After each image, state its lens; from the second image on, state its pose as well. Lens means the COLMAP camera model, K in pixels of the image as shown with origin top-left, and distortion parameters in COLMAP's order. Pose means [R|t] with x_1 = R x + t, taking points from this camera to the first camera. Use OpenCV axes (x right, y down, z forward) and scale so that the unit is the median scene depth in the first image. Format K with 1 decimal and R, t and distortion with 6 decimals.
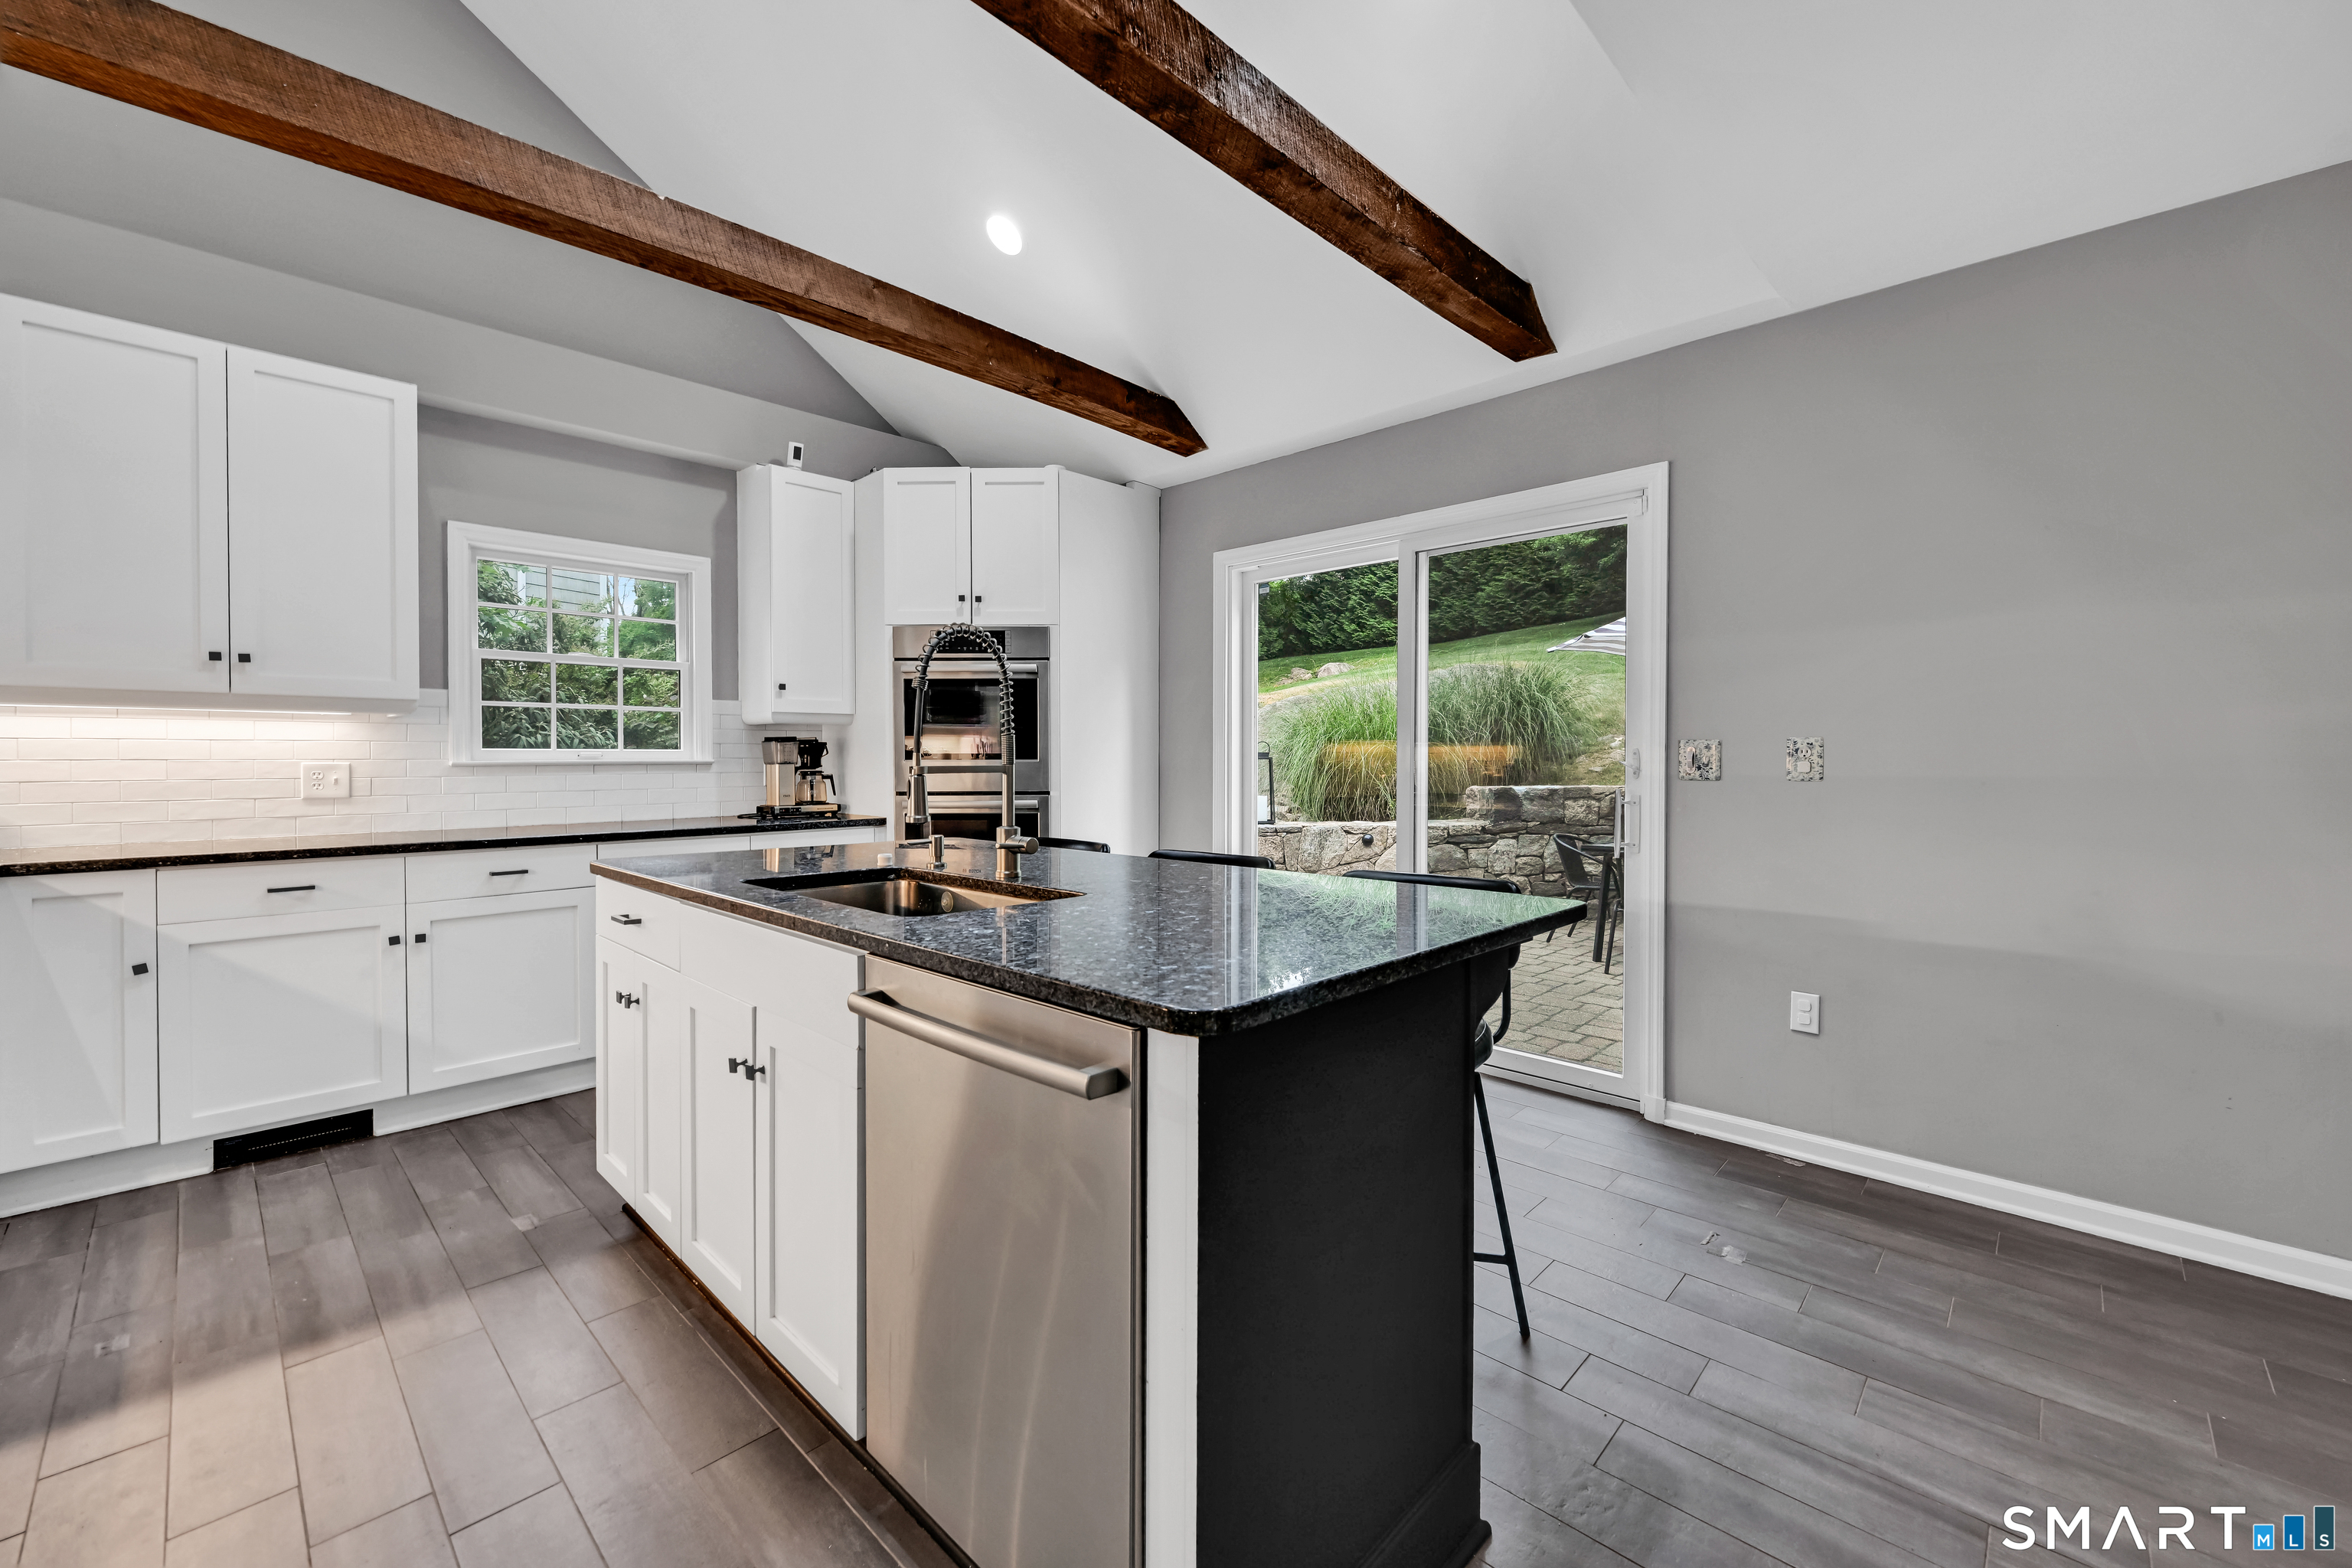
lens RADIAL K [[940.0, 0, 1168.5], [0, 940.0, 767.2], [0, 0, 1]] dist [0.000161, 0.000039]
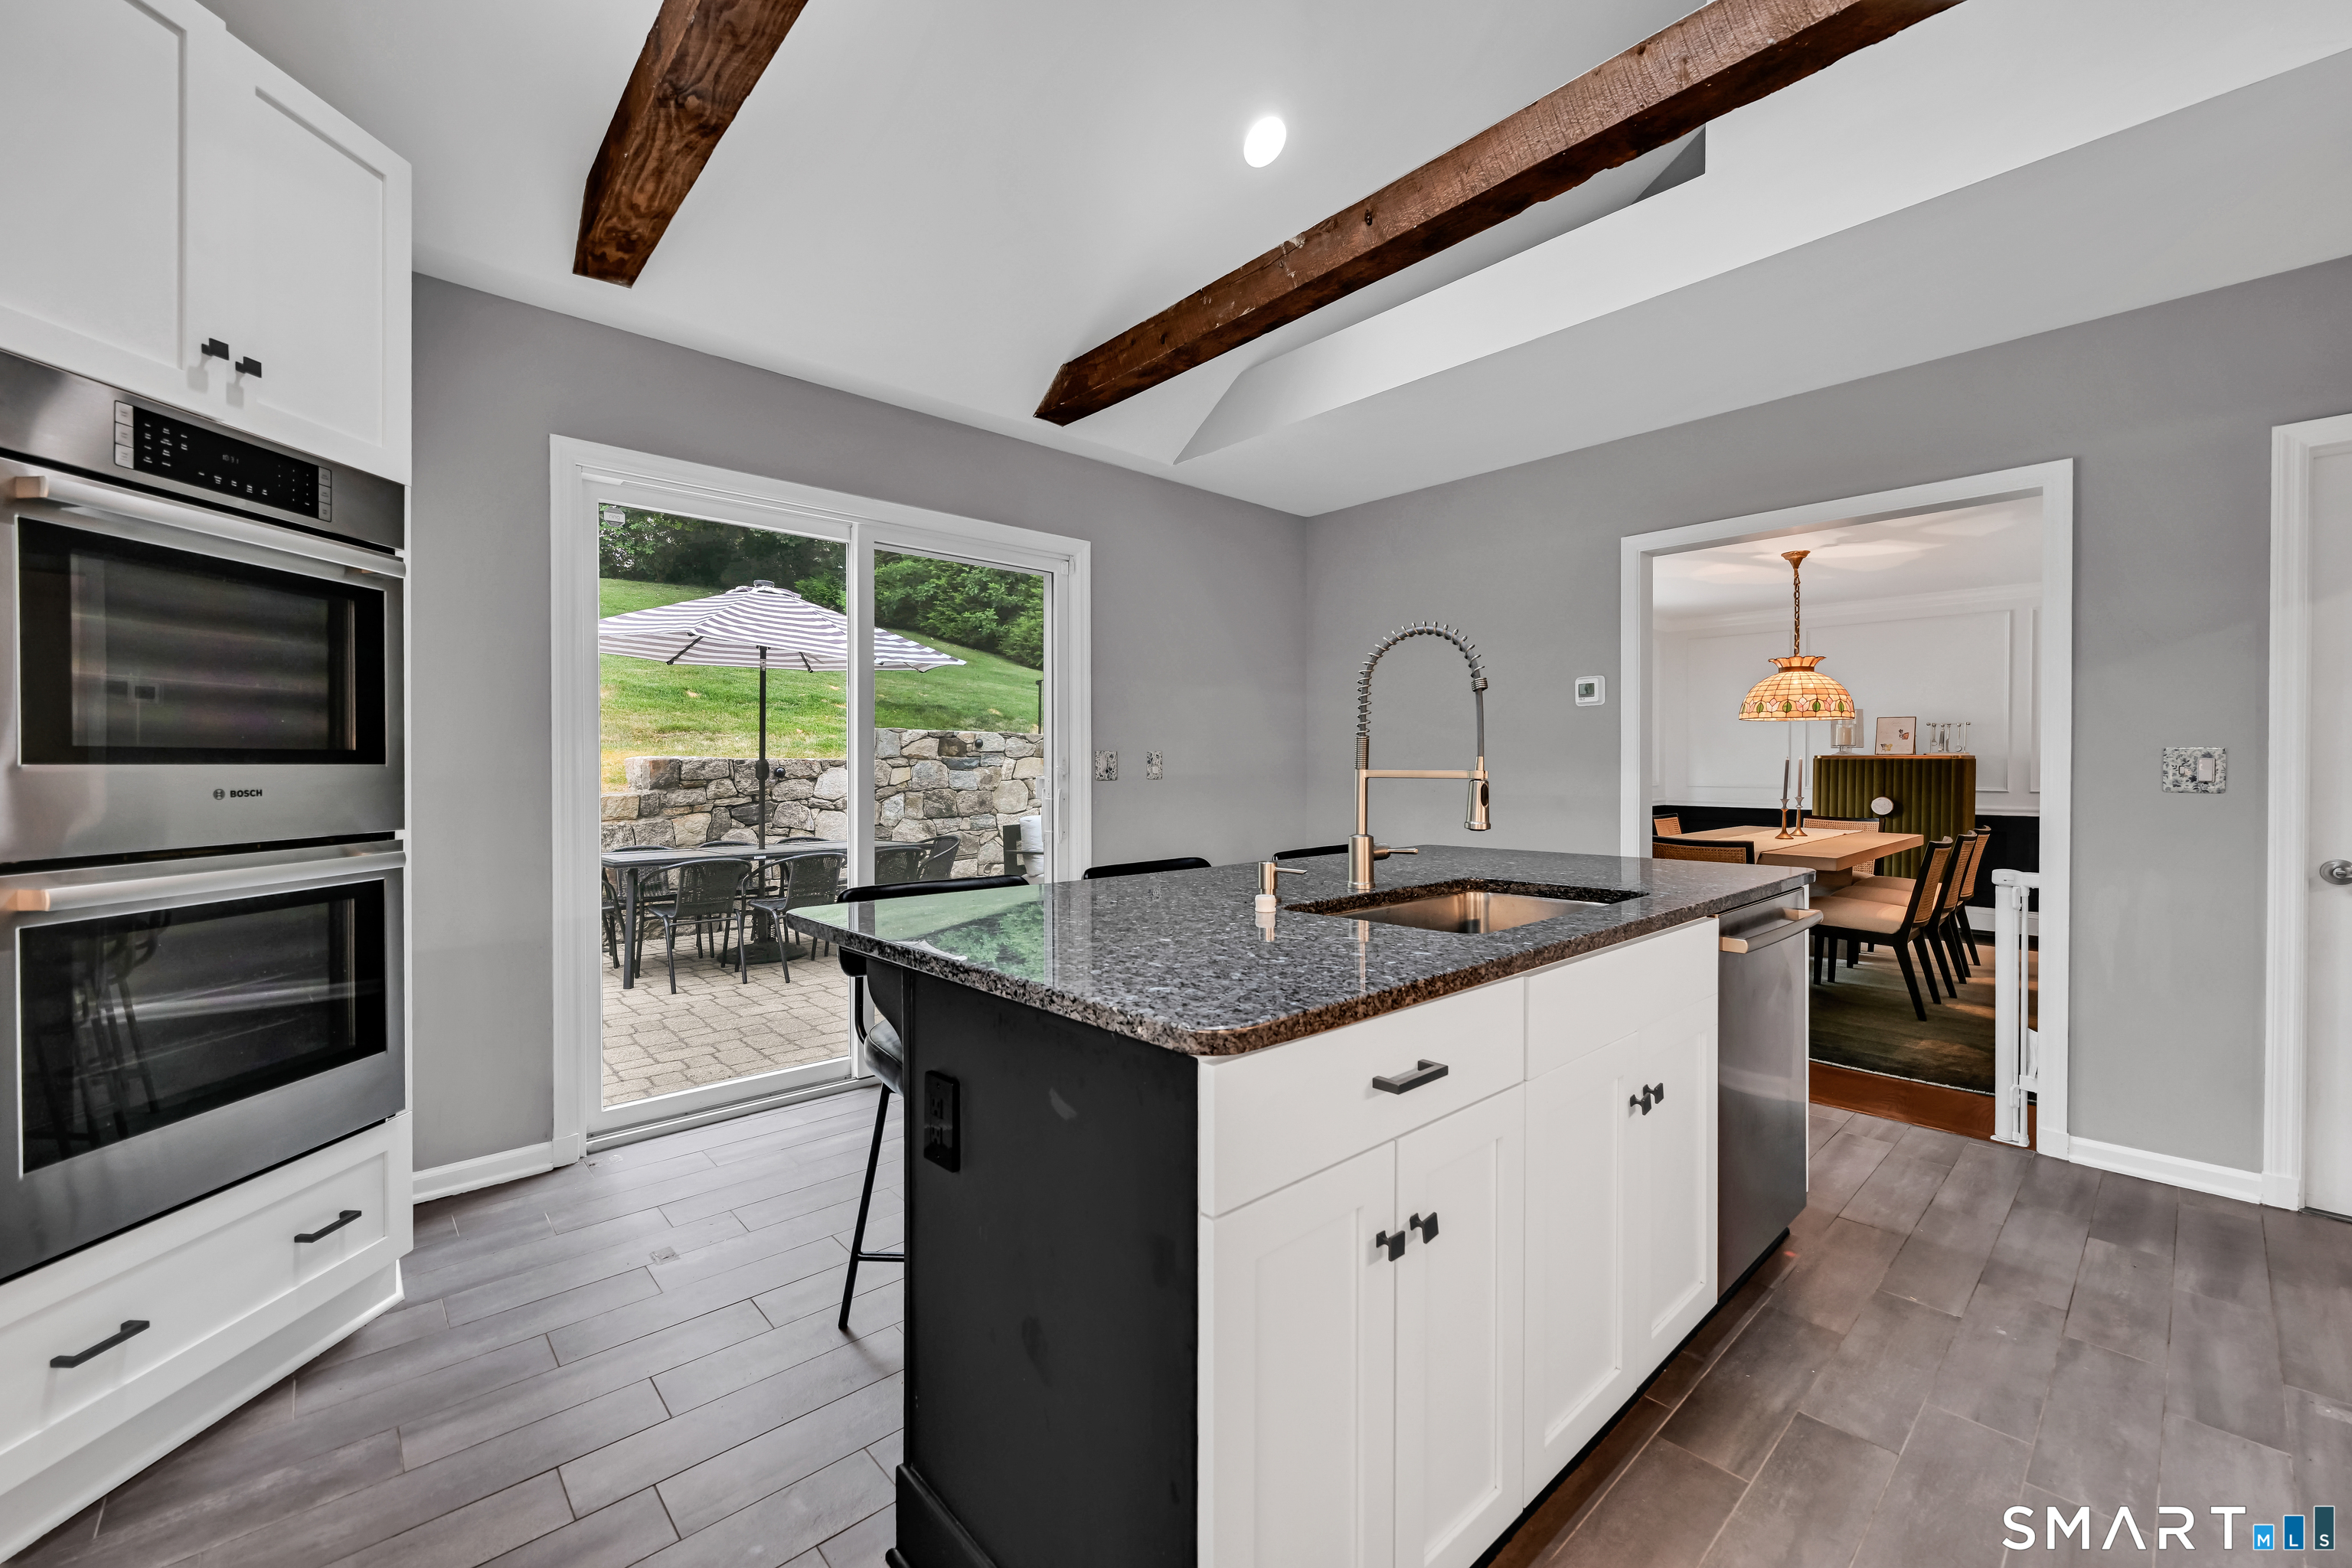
lens RADIAL K [[927.6, 0, 1180.9], [0, 927.6, 771.5], [0, 0, 1]] dist [0.001107, 0.000095]
pose [[0.073622, -0.003954, 0.997278, -0.572584], [0.011651, 0.999927, 0.003104, -0.000419], [-0.997218, 0.011391, 0.073662, 0.572681]]
